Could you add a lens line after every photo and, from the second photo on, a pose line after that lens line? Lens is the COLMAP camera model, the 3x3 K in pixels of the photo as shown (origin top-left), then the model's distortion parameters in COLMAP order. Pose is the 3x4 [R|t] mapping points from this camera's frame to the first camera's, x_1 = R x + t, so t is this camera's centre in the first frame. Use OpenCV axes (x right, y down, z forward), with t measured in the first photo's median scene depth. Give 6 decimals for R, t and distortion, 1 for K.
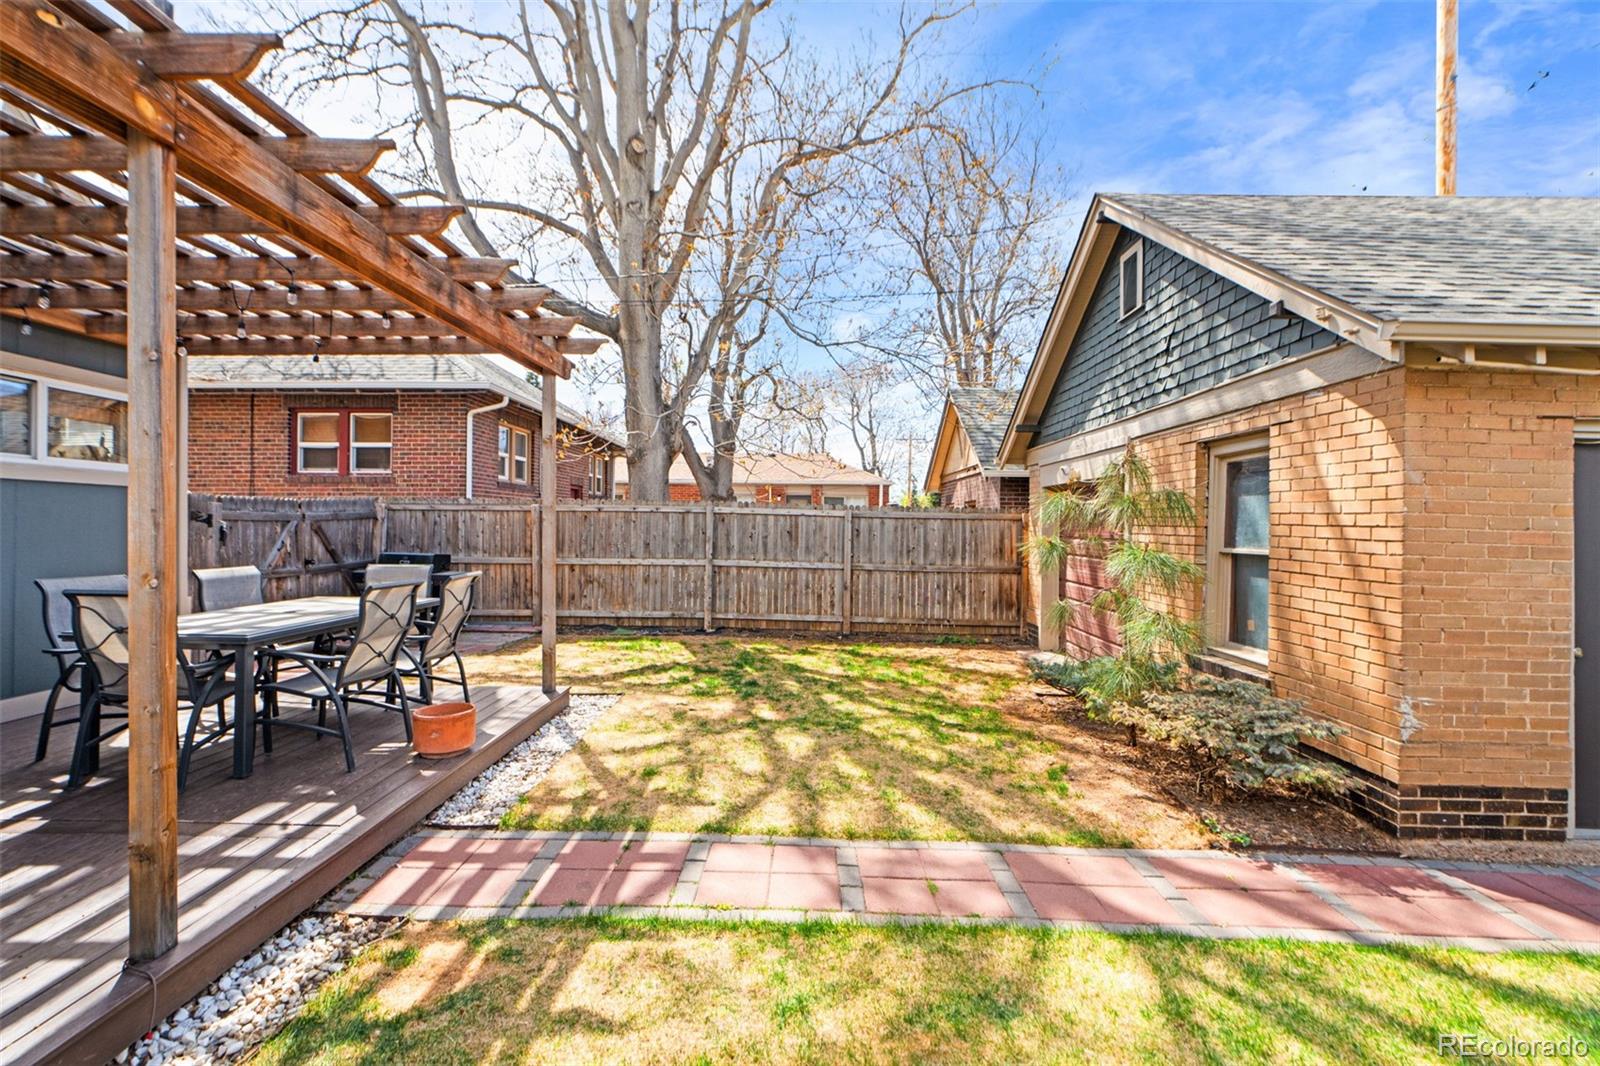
lens RADIAL K [[728.7, 0, 788.8], [0, 728.7, 519.0], [0, 0, 1]] dist [-0.011006, 0.003261]
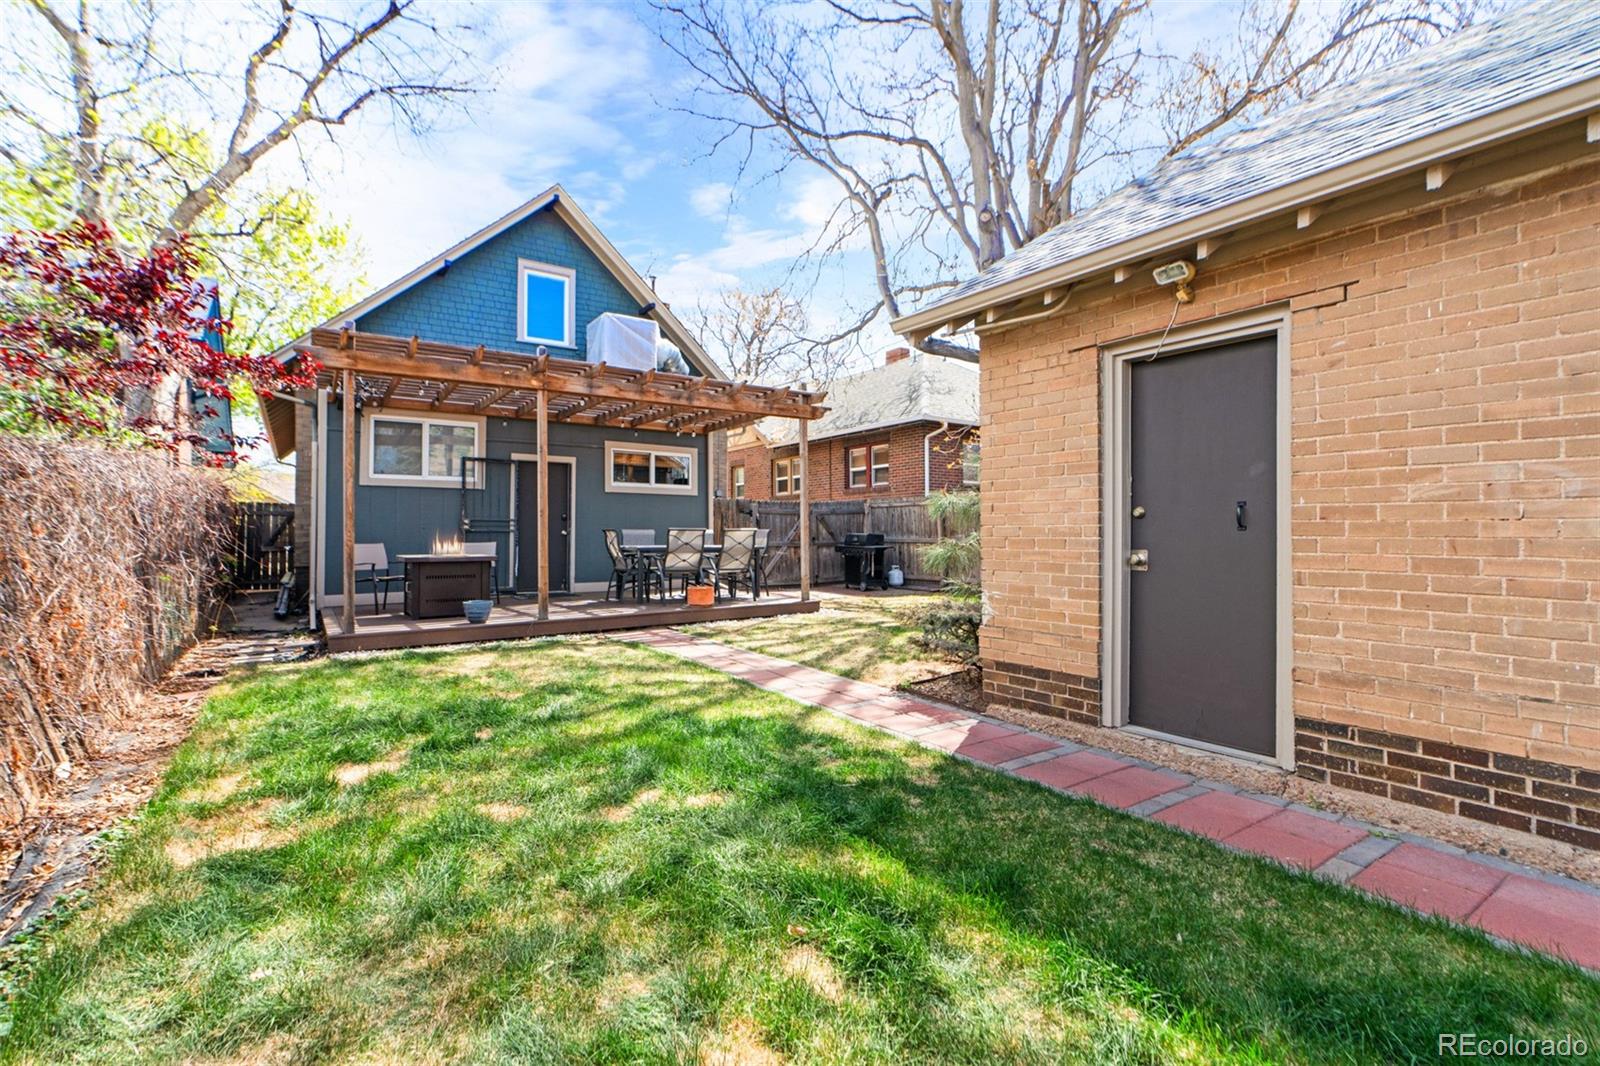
lens RADIAL K [[728.7, 0, 814.1], [0, 728.7, 523.1], [0, 0, 1]] dist [-0.011006, 0.003261]
pose [[0.590787, -0.028995, -0.806306, 1.462966], [0.016932, 0.999580, -0.023539, 0.128919], [0.806650, 0.000254, 0.591030, -0.009874]]
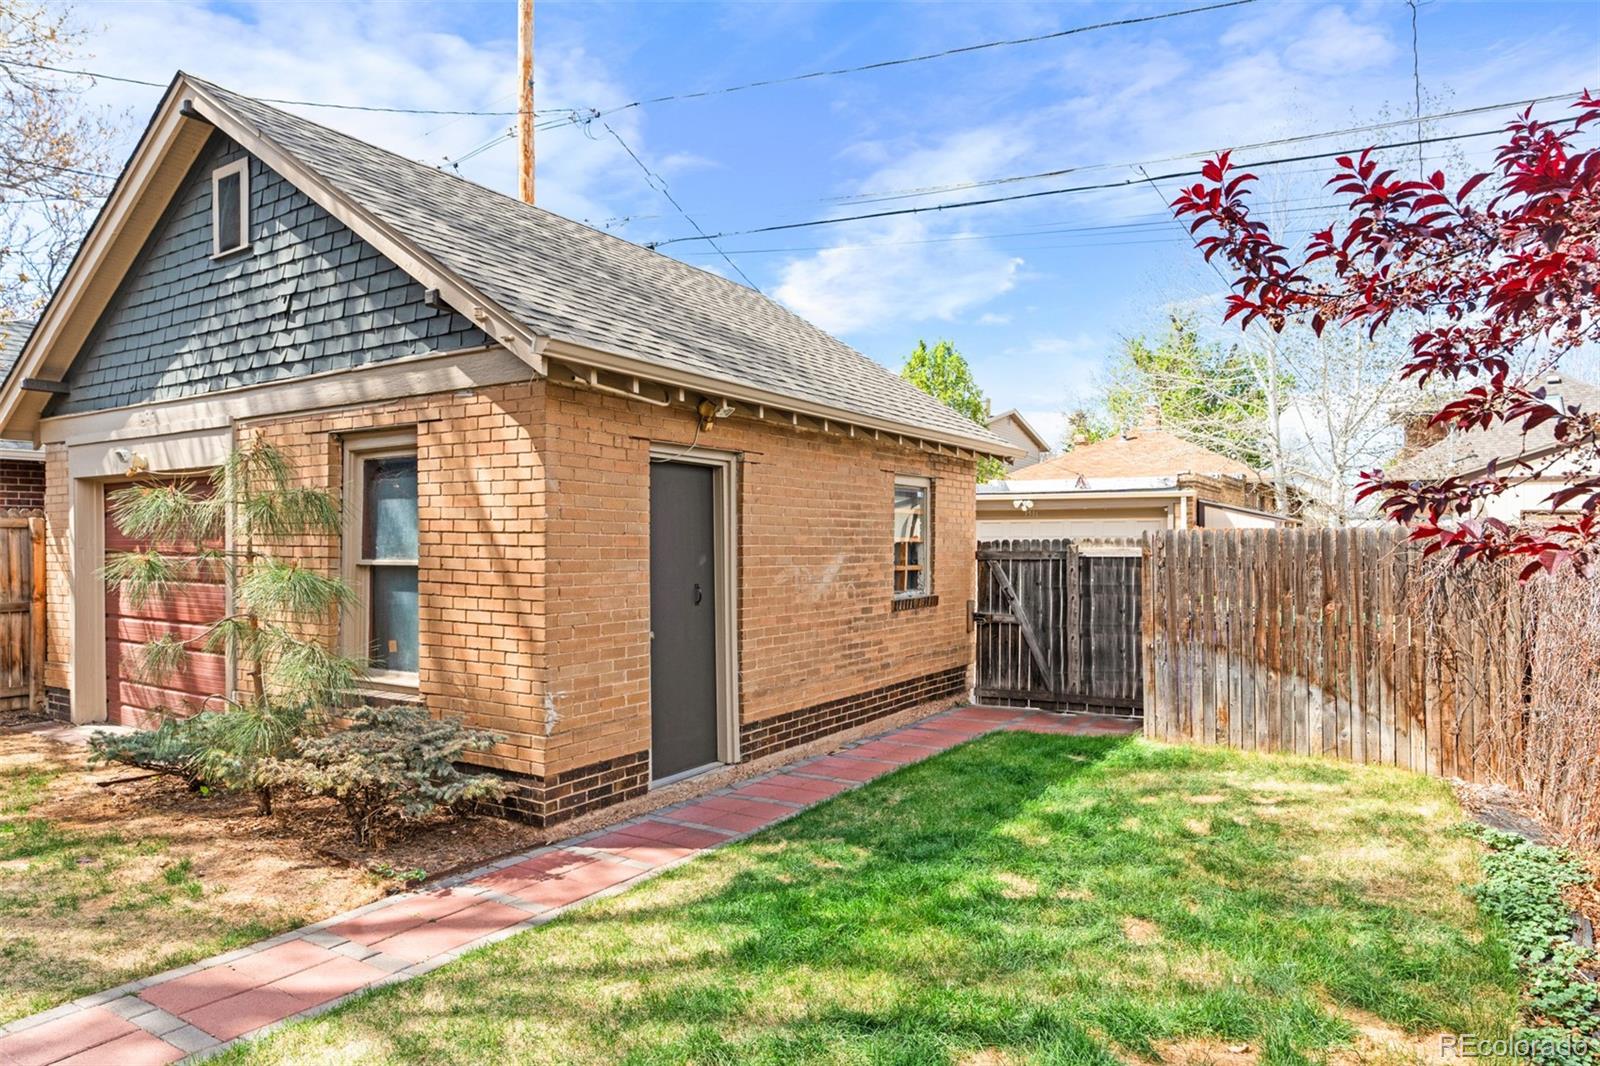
lens RADIAL K [[992.7, 0, 798.6], [0, 992.7, 552.4], [0, 0, 1]] dist [-0.012899, 0.007291]
pose [[0.508290, -0.024717, 0.860831, -0.174490], [0.002069, 0.999620, 0.027481, 0.000584], [-0.861184, -0.012187, 0.508148, -0.041594]]
